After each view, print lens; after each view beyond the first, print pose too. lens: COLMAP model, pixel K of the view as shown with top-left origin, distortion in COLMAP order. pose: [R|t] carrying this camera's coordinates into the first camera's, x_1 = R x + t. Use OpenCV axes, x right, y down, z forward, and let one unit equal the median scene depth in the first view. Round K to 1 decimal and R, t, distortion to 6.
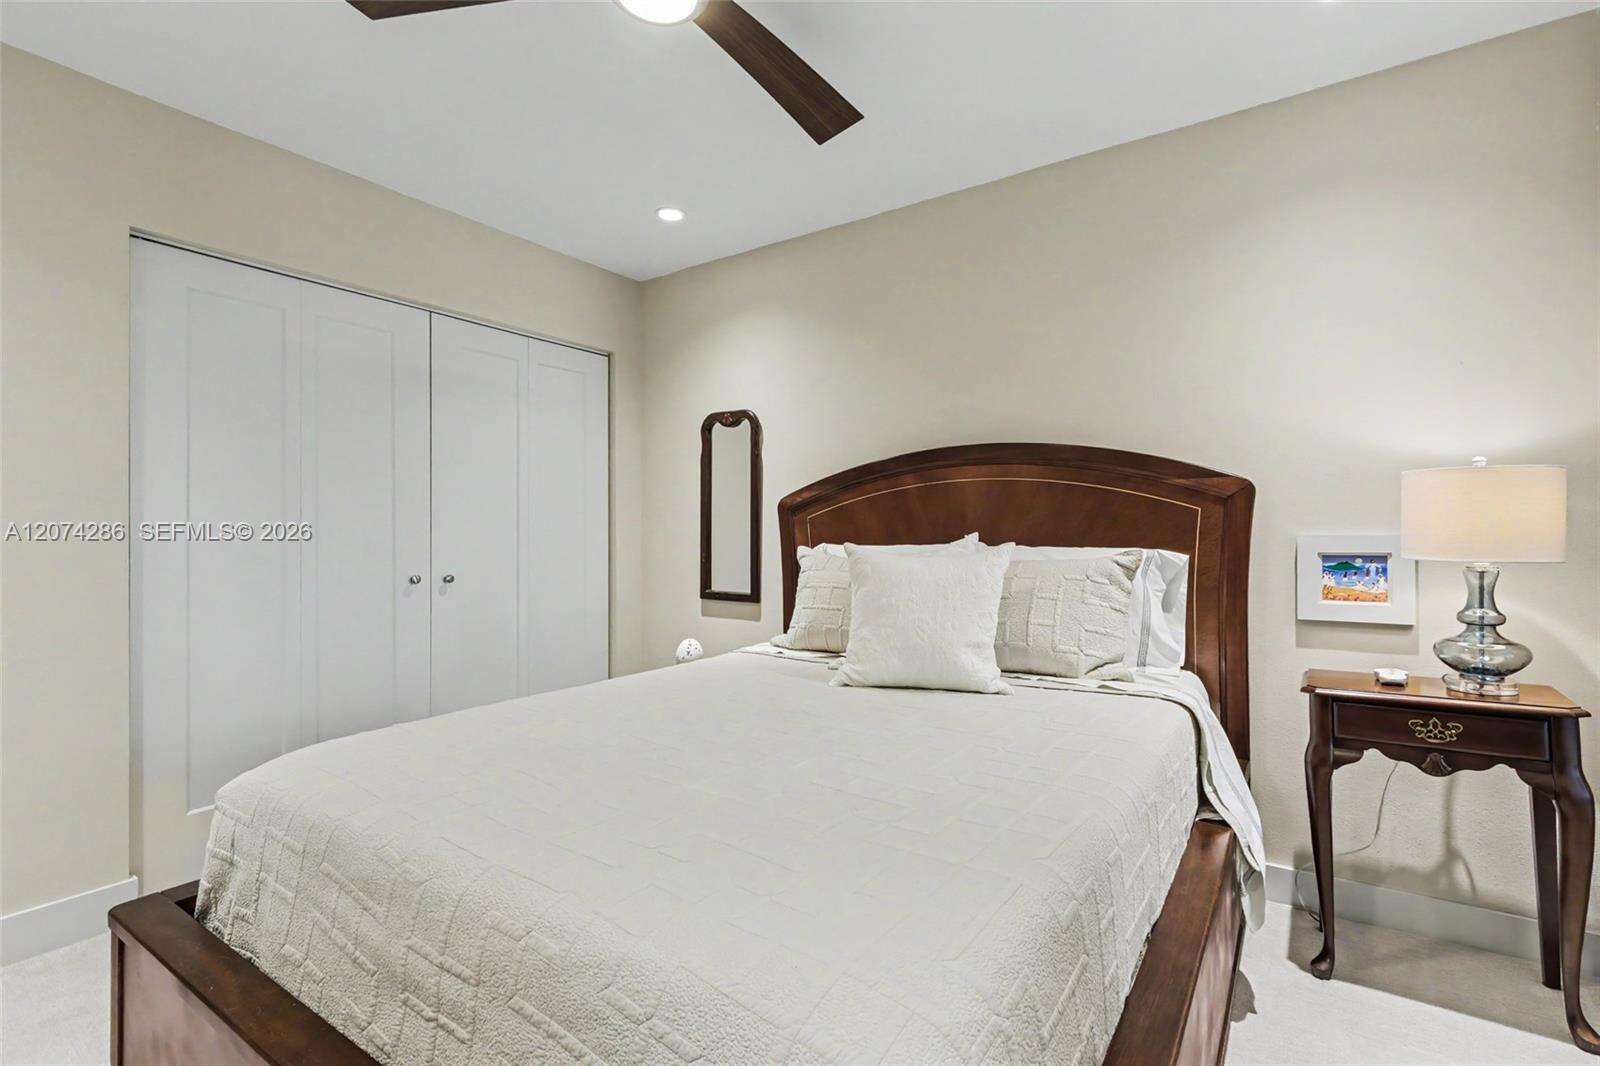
lens RADIAL K [[735.0, 0, 807.7], [0, 735.0, 525.9], [0, 0, 1]] dist [0.000670, 0.000177]
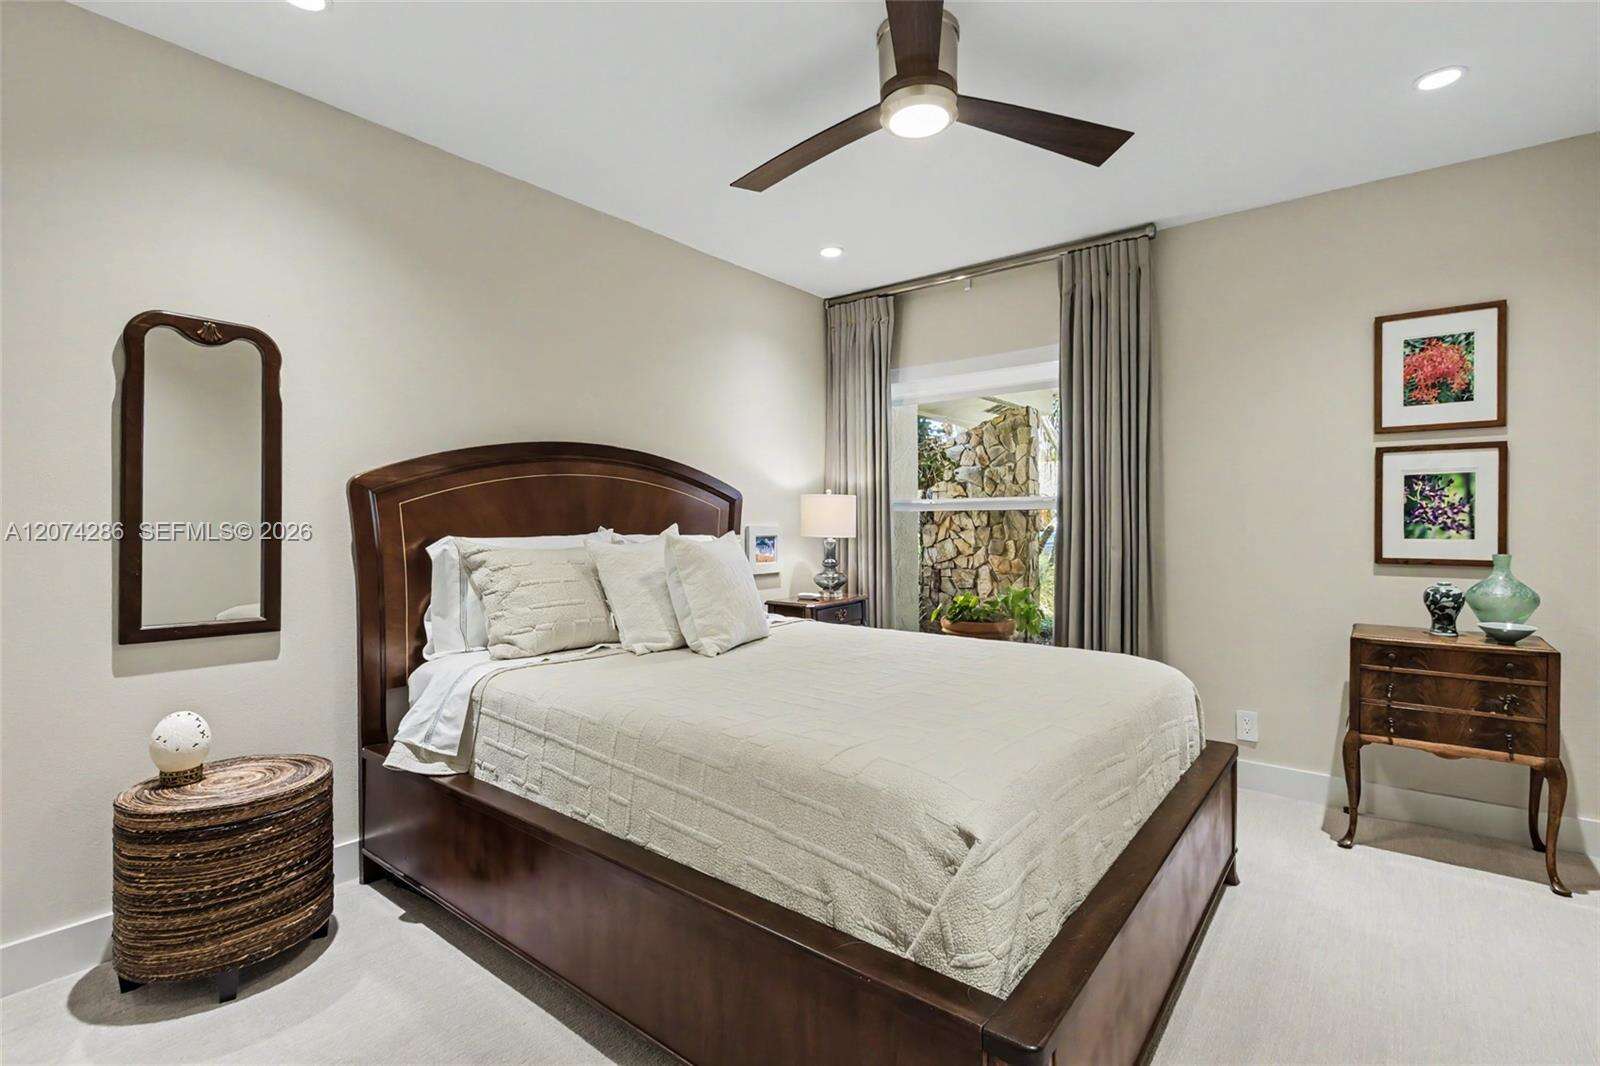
lens RADIAL K [[735.0, 0, 807.7], [0, 735.0, 525.9], [0, 0, 1]] dist [0.000670, 0.000177]
pose [[0.075681, 0.002151, 0.997130, -0.842766], [-0.008288, 0.999964, -0.001528, 0.011274], [-0.997098, -0.008148, 0.075696, 0.593561]]
